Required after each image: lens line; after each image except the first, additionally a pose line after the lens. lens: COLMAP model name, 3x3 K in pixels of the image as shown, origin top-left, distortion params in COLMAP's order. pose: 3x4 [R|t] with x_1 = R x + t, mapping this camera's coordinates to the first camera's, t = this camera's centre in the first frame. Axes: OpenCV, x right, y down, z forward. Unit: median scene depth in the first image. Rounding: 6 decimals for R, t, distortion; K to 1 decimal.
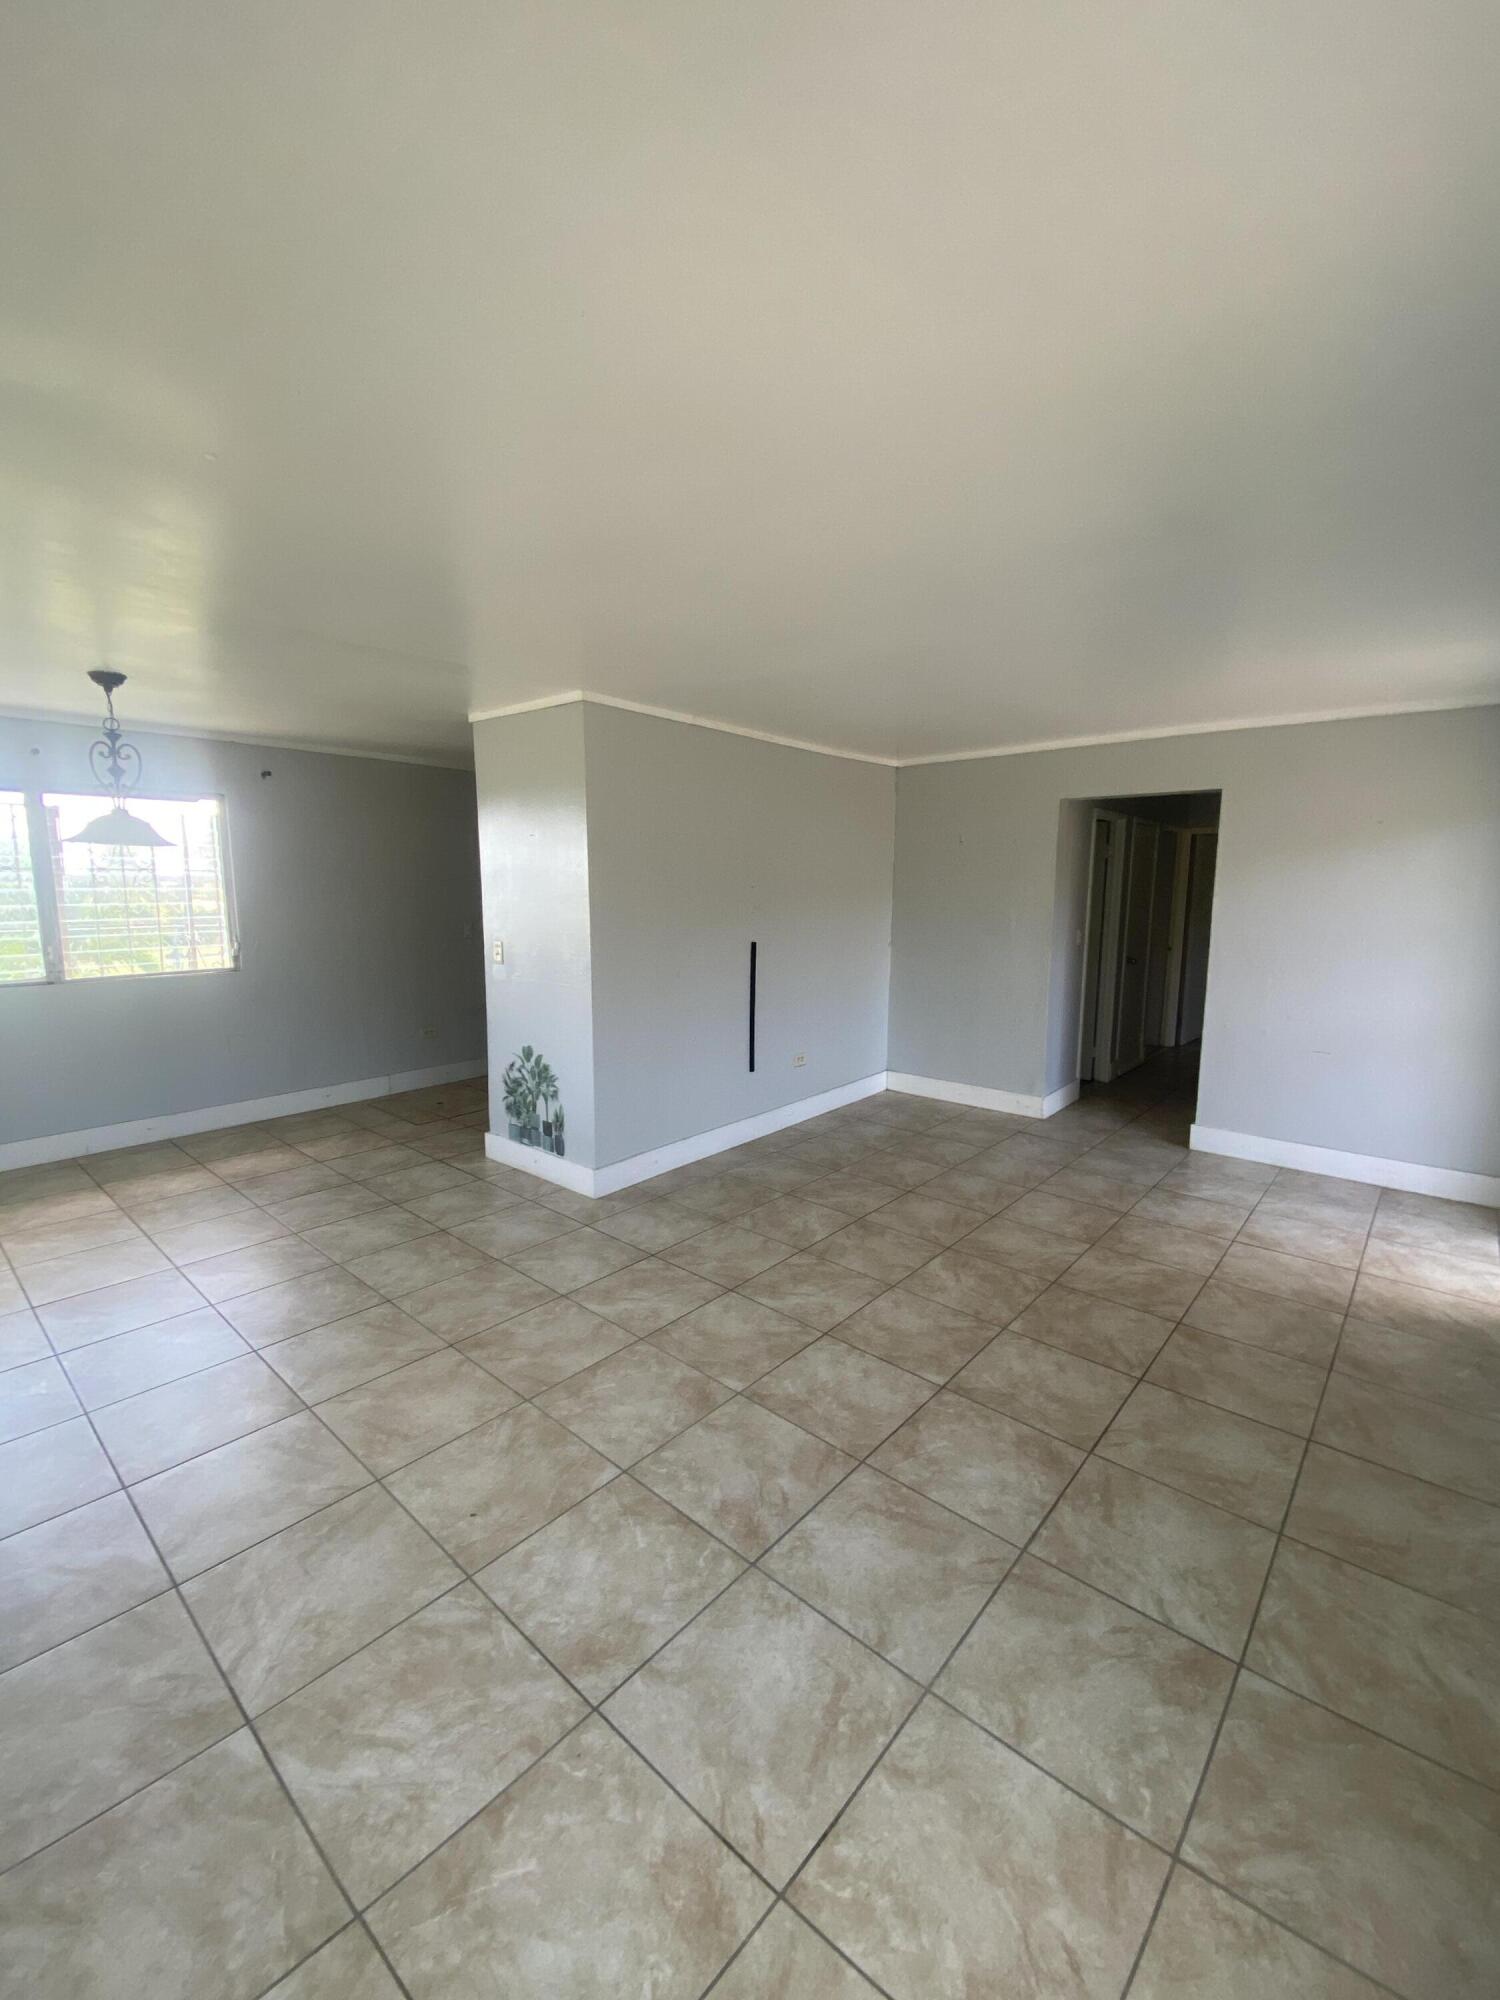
lens RADIAL K [[823.4, 0, 750.6], [0, 823.4, 978.4], [0, 0, 1]] dist [0.008310, -0.013535]
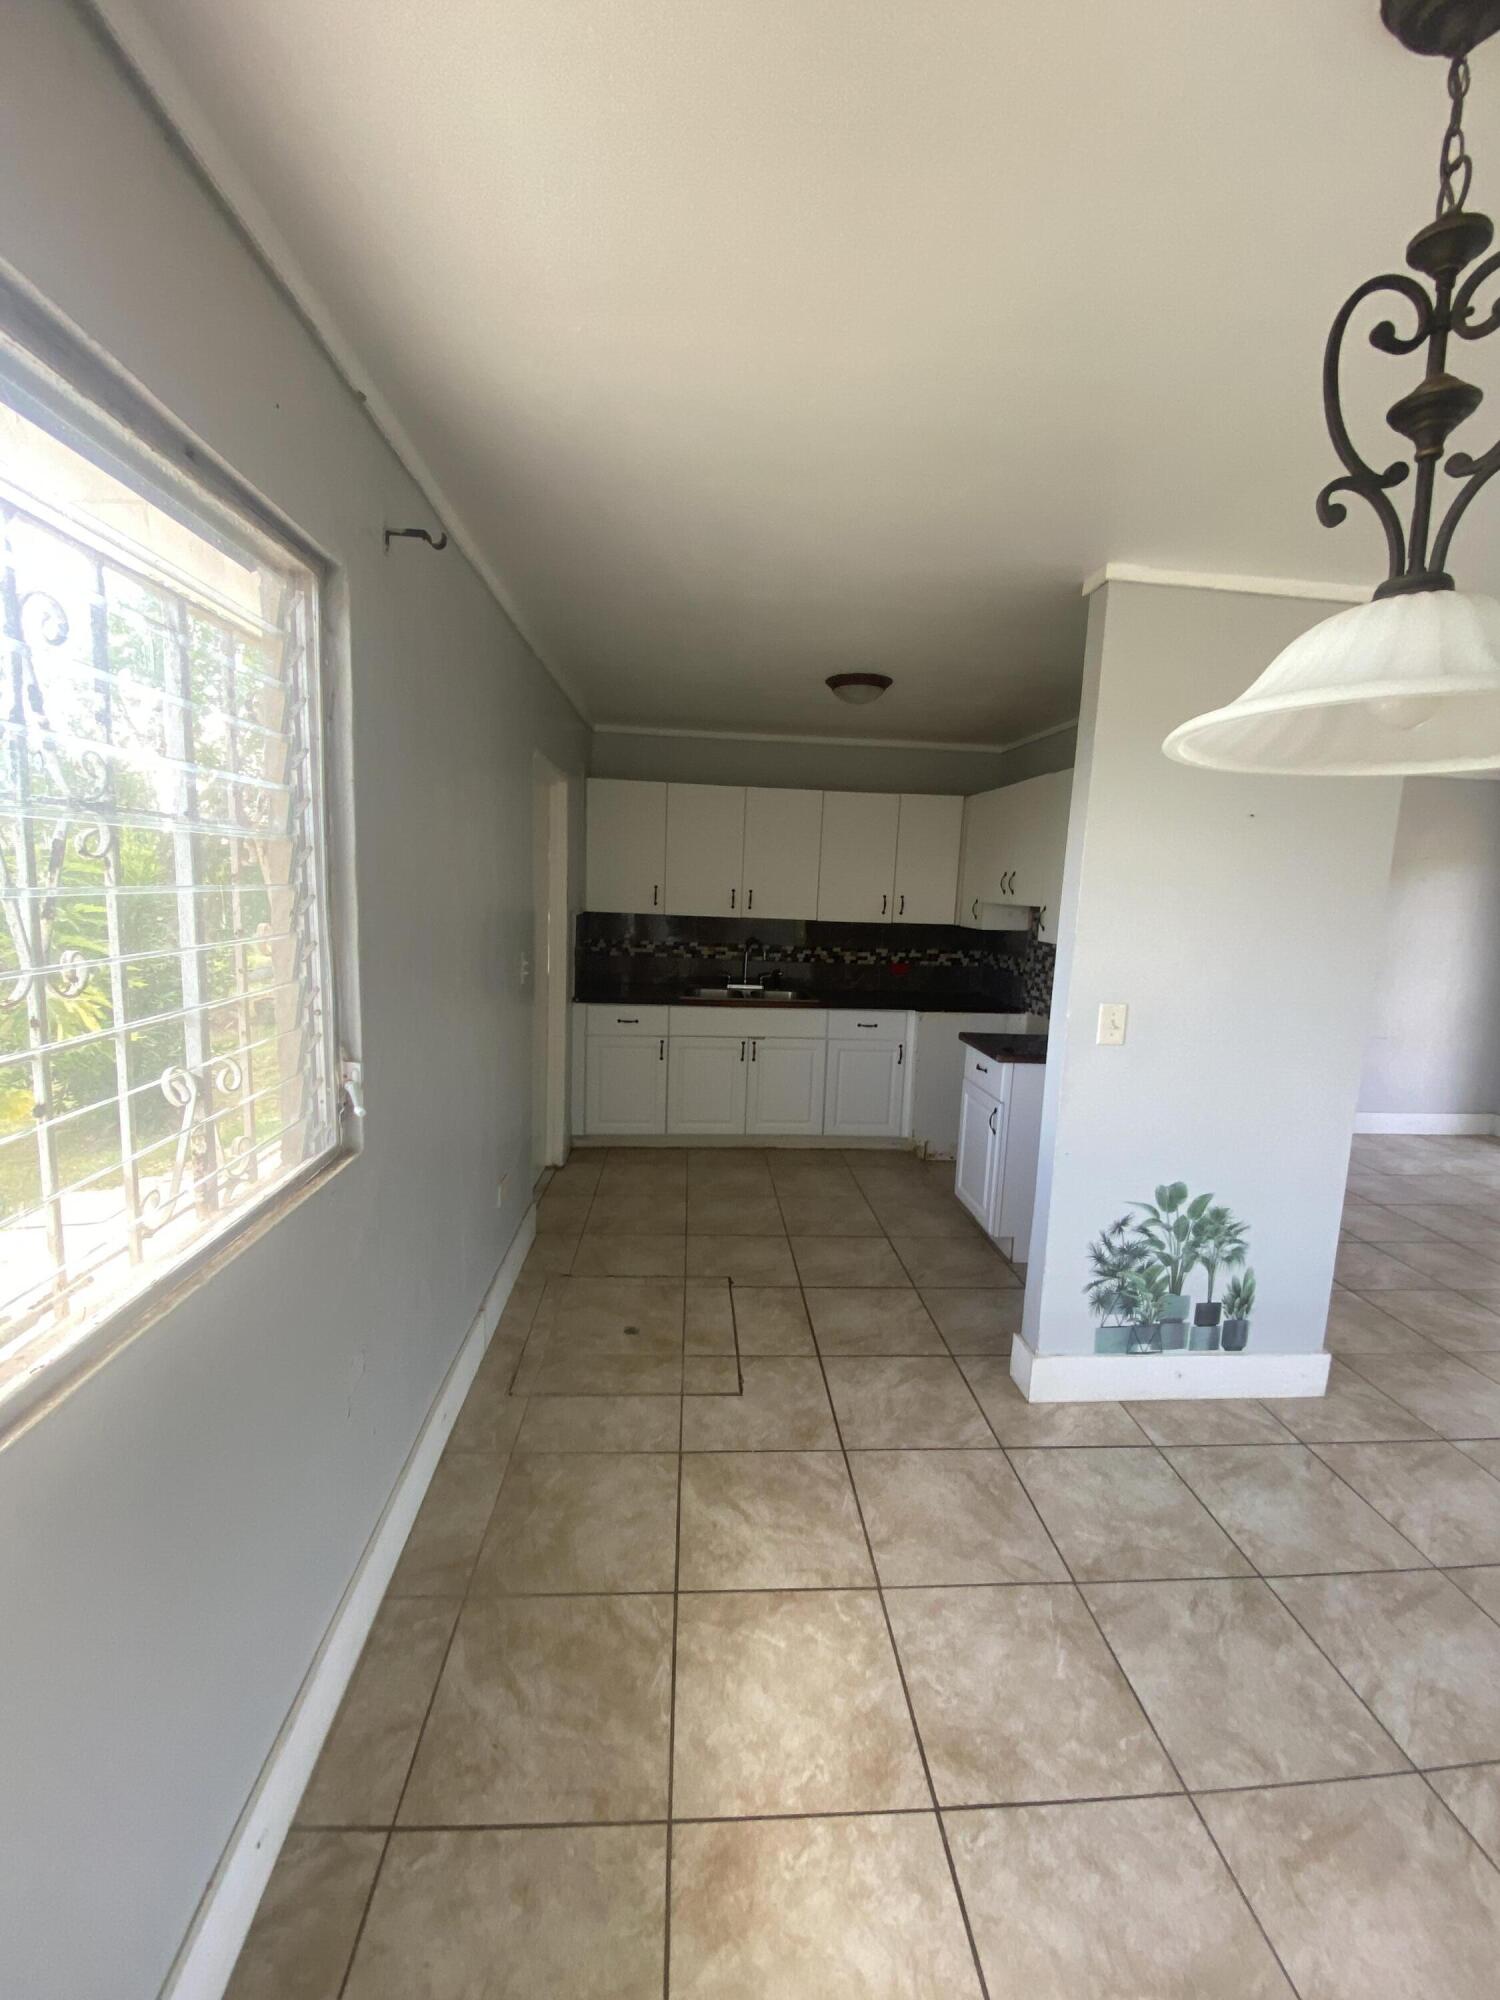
lens RADIAL K [[823.4, 0, 736.6], [0, 823.4, 993.8], [0, 0, 1]] dist [0.008310, -0.013535]
pose [[0.702495, -0.067012, 0.708526, -1.112581], [0.045343, 0.997749, 0.049409, -0.116514], [-0.710242, -0.002583, 0.703952, 1.026072]]
